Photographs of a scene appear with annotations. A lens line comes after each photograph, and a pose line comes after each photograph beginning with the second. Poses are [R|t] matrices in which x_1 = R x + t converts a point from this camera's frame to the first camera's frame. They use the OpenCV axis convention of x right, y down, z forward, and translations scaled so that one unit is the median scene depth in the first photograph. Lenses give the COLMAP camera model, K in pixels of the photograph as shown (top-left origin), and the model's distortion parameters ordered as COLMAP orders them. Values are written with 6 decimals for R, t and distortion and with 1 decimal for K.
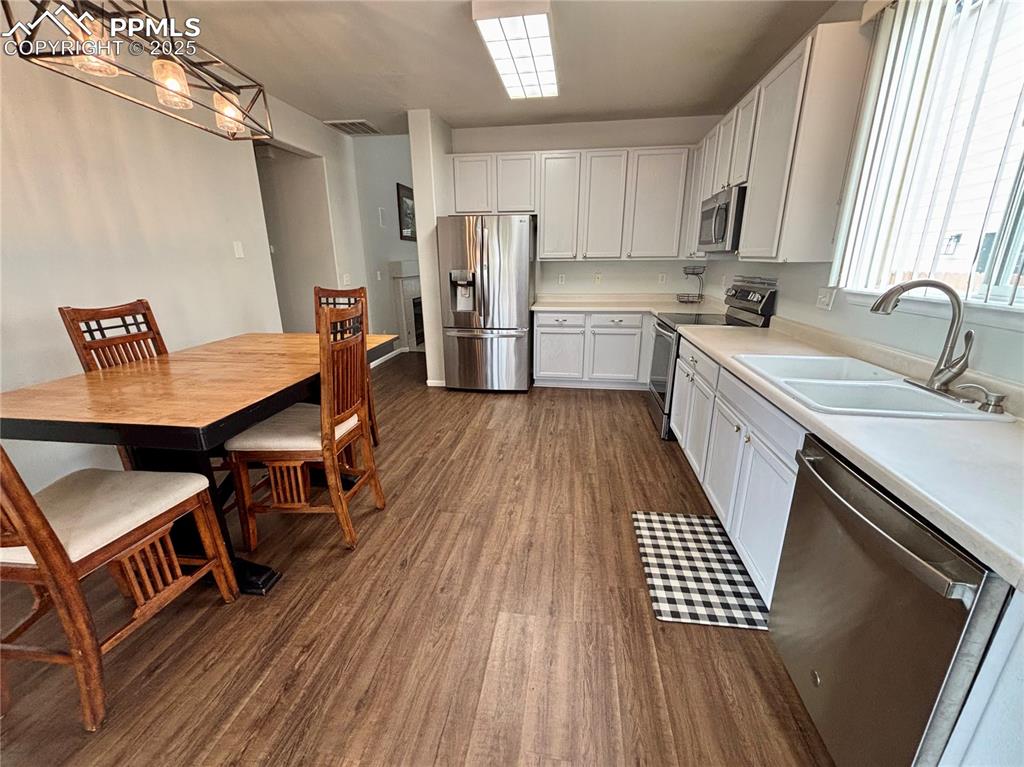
lens RADIAL K [[415.2, 0, 514.3], [0, 415.2, 382.6], [0, 0, 1]] dist [0.000401, -0.000344]
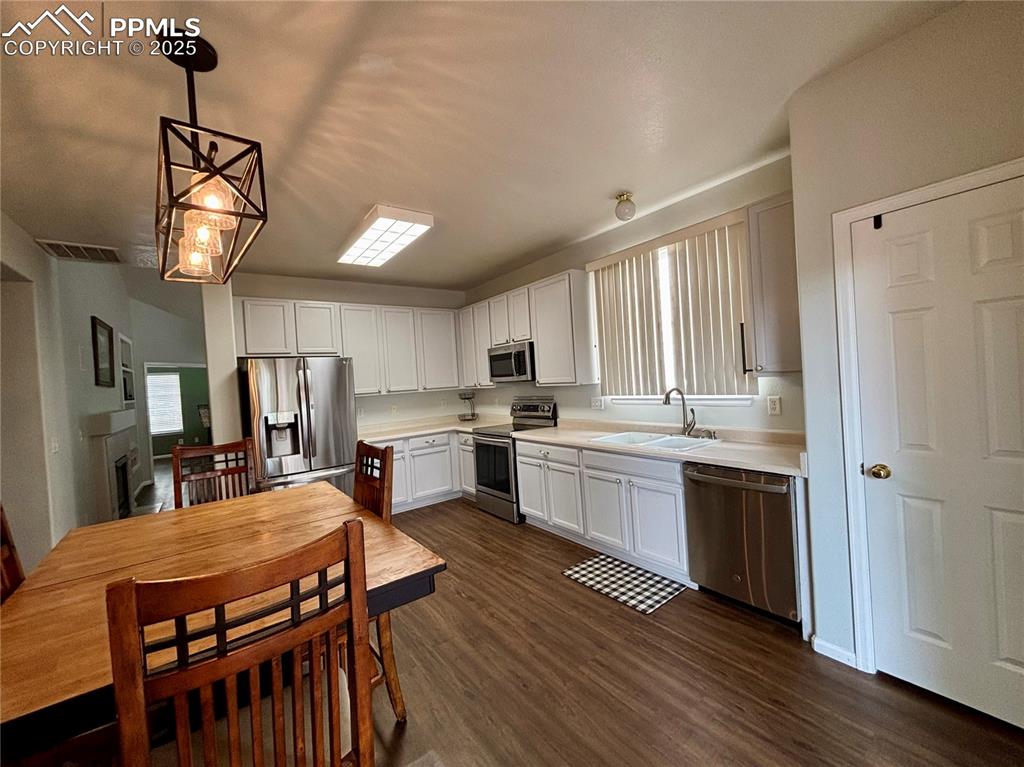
lens RADIAL K [[415.2, 0, 511.8], [0, 415.2, 383.4], [0, 0, 1]] dist [0.000401, -0.000344]
pose [[0.705995, -0.049145, 0.706510, -0.563073], [0.257856, 0.946955, -0.191798, -0.032457], [-0.659607, 0.317586, 0.681218, 0.019596]]
